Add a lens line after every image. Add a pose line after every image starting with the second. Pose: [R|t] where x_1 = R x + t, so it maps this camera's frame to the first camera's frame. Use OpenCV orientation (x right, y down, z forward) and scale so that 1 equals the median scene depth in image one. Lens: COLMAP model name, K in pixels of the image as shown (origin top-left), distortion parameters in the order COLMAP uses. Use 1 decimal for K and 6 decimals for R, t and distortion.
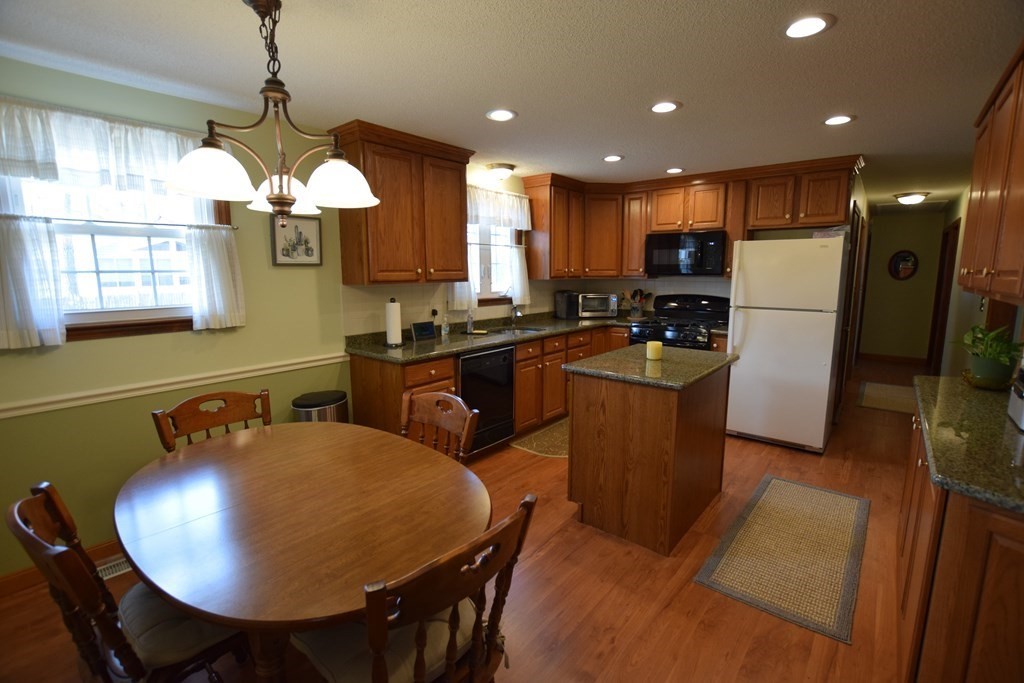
lens RADIAL K [[452.6, 0, 514.5], [0, 452.6, 339.3], [0, 0, 1]] dist [-0.031320, 0.000338]
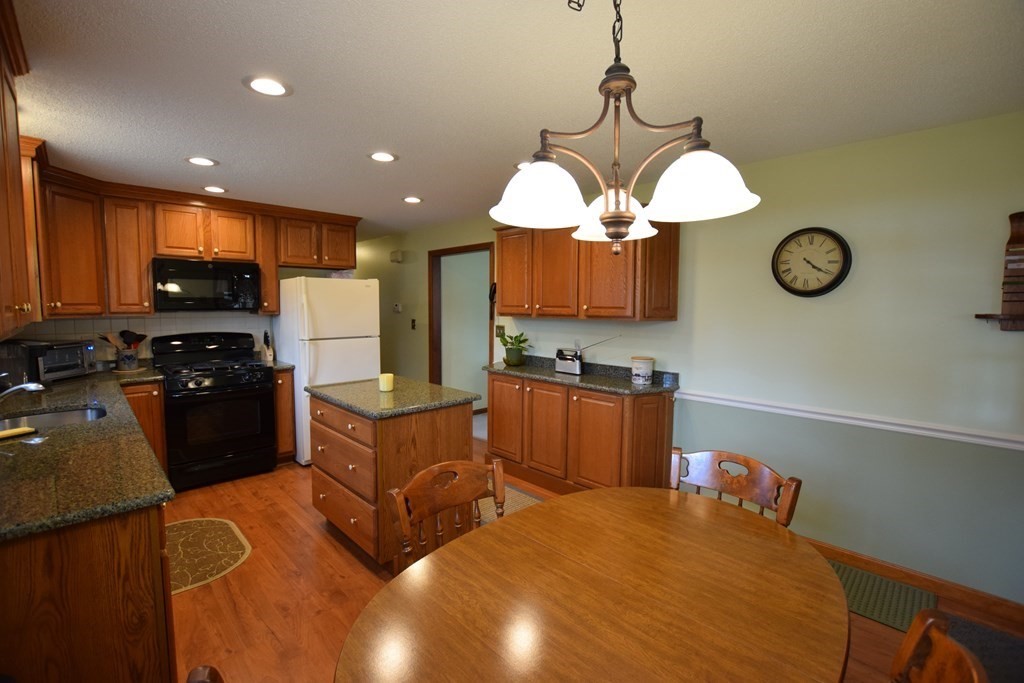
lens RADIAL K [[452.6, 0, 514.5], [0, 452.6, 339.3], [0, 0, 1]] dist [-0.031320, 0.000338]
pose [[0.094502, -0.073624, 0.992798, -0.566481], [0.143045, 0.987917, 0.059646, -0.076580], [-0.985194, 0.136378, 0.103892, 0.480843]]
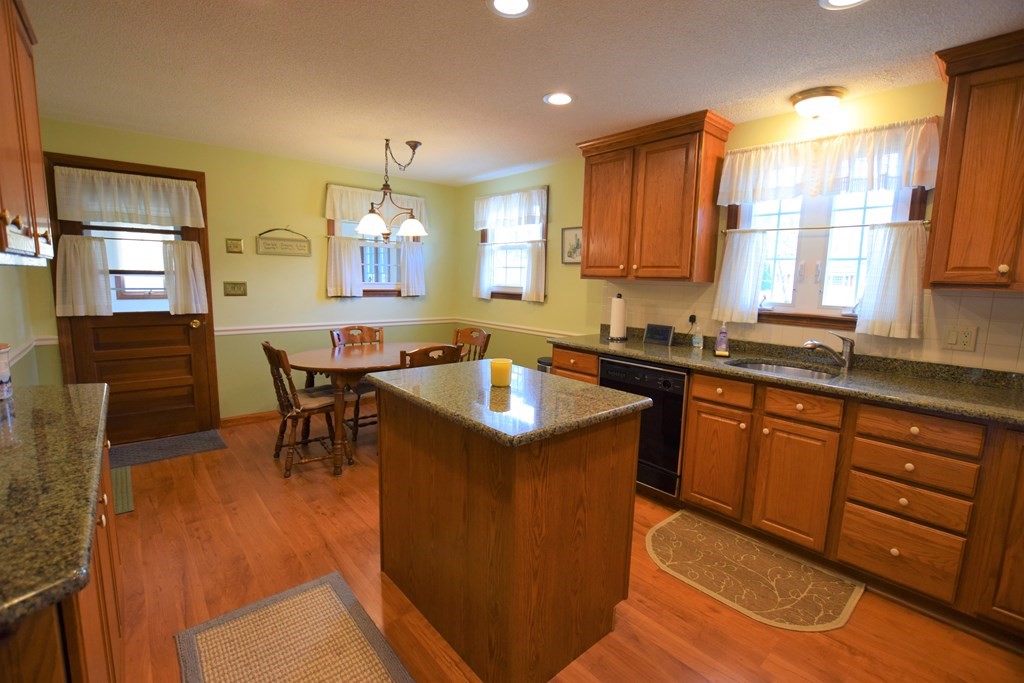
lens RADIAL K [[452.6, 0, 514.5], [0, 452.6, 339.3], [0, 0, 1]] dist [-0.031320, 0.000338]
pose [[-0.151822, 0.131247, -0.979655, 0.788045], [-0.173149, 0.972287, 0.157094, -0.109012], [0.973124, 0.193476, -0.124889, 0.898118]]
